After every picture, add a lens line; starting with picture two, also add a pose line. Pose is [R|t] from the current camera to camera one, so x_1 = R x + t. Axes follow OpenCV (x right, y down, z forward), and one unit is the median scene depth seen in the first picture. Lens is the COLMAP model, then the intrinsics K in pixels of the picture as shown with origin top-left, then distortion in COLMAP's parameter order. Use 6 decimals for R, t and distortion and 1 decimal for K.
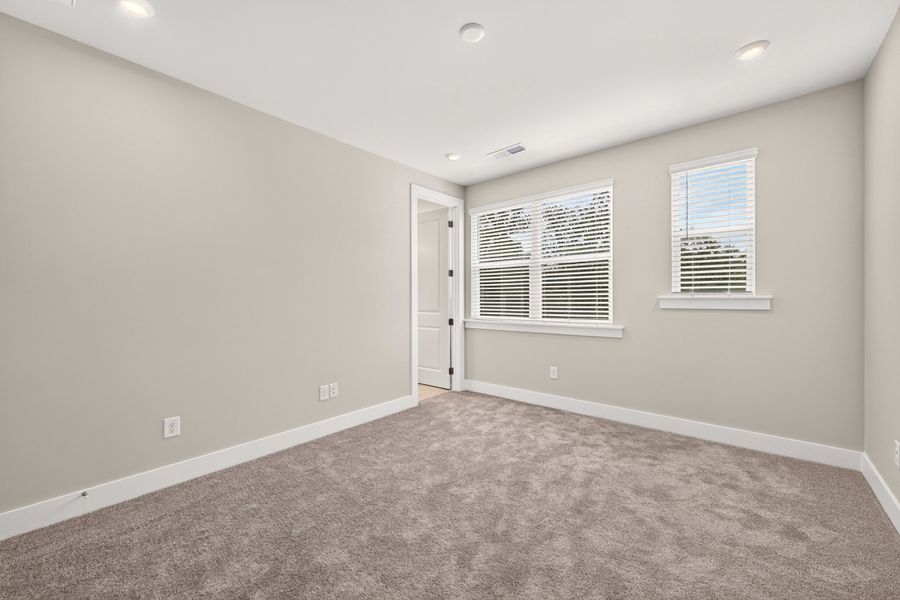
lens RADIAL K [[353.8, 0, 450.0], [0, 353.8, 300.0], [0, 0, 1]] dist [0.000763, 0.000053]
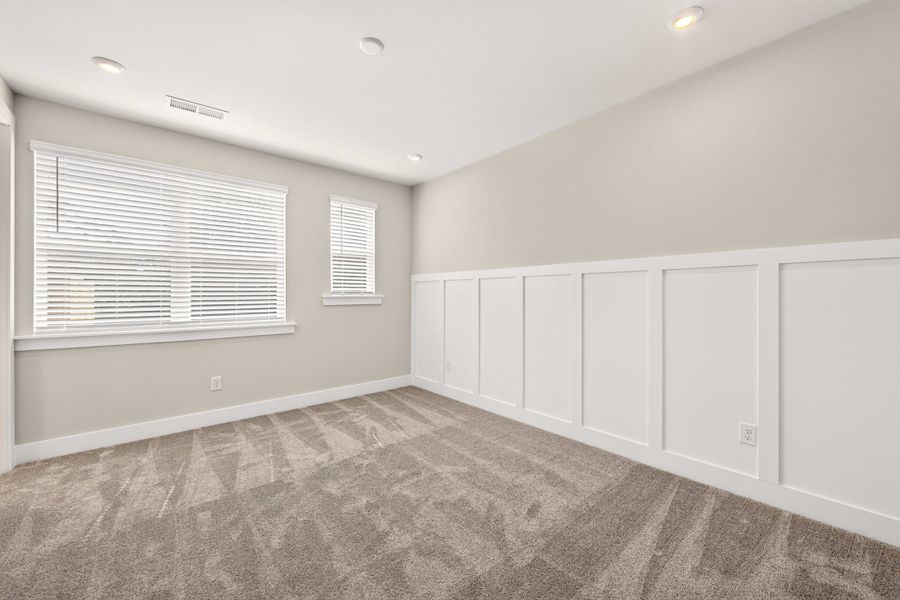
lens RADIAL K [[360.8, 0, 449.6], [0, 360.8, 297.0], [0, 0, 1]] dist [-0.001010, -0.000113]
pose [[0.143309, -0.001879, 0.989676, -0.574477], [0.006135, 0.999981, 0.001011, -0.003361], [-0.989659, 0.005927, 0.143317, 0.360421]]
